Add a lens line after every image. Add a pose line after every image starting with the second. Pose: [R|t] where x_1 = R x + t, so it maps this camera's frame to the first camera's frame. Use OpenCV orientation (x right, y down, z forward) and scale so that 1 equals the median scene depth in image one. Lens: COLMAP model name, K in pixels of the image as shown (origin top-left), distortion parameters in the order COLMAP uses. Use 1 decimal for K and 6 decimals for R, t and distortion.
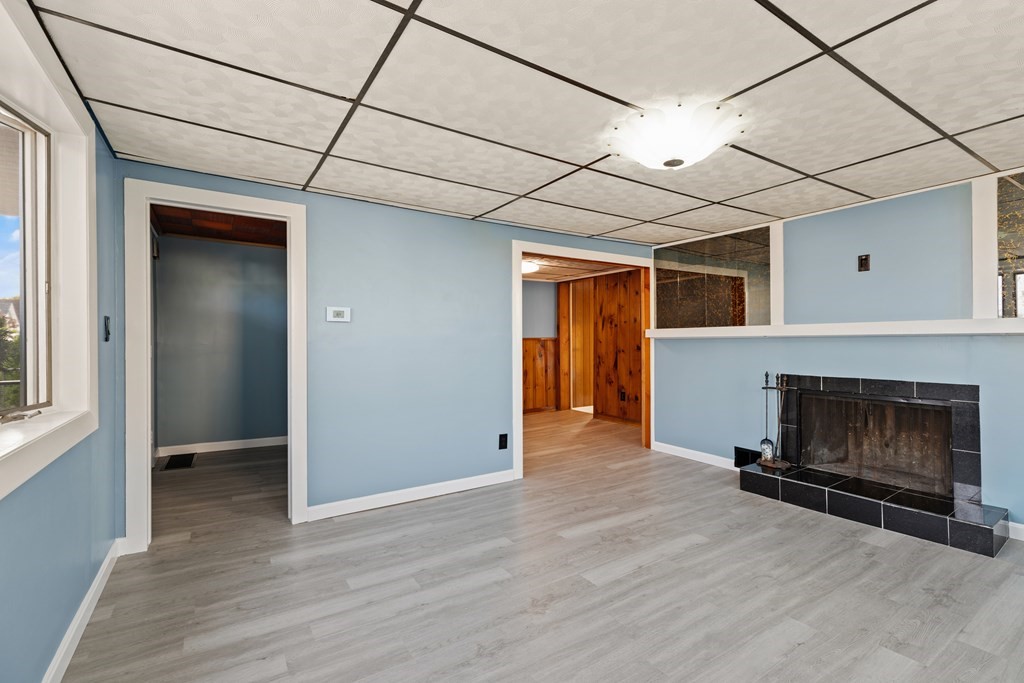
lens RADIAL K [[456.8, 0, 521.9], [0, 456.8, 340.4], [0, 0, 1]] dist [0.002131, 0.000057]
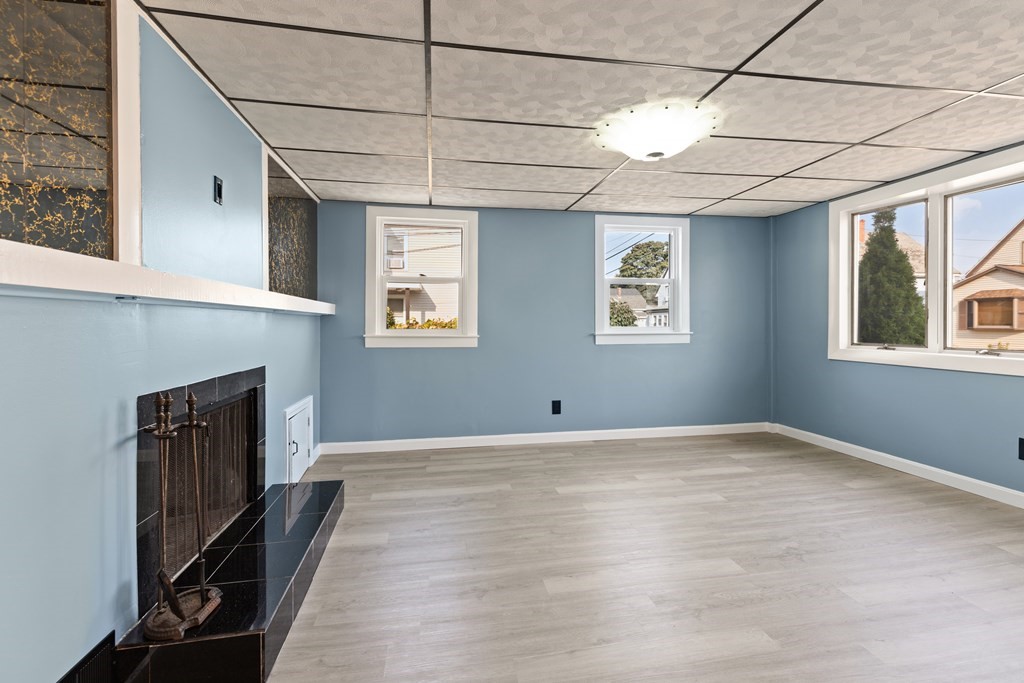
lens RADIAL K [[465.7, 0, 520.7], [0, 465.7, 326.7], [0, 0, 1]] dist [0.002556, 0.000422]
pose [[-0.918836, 0.007553, 0.394567, 0.117514], [0.010203, 0.999937, 0.004618, 0.016798], [-0.394508, 0.008269, -0.918855, 1.382113]]
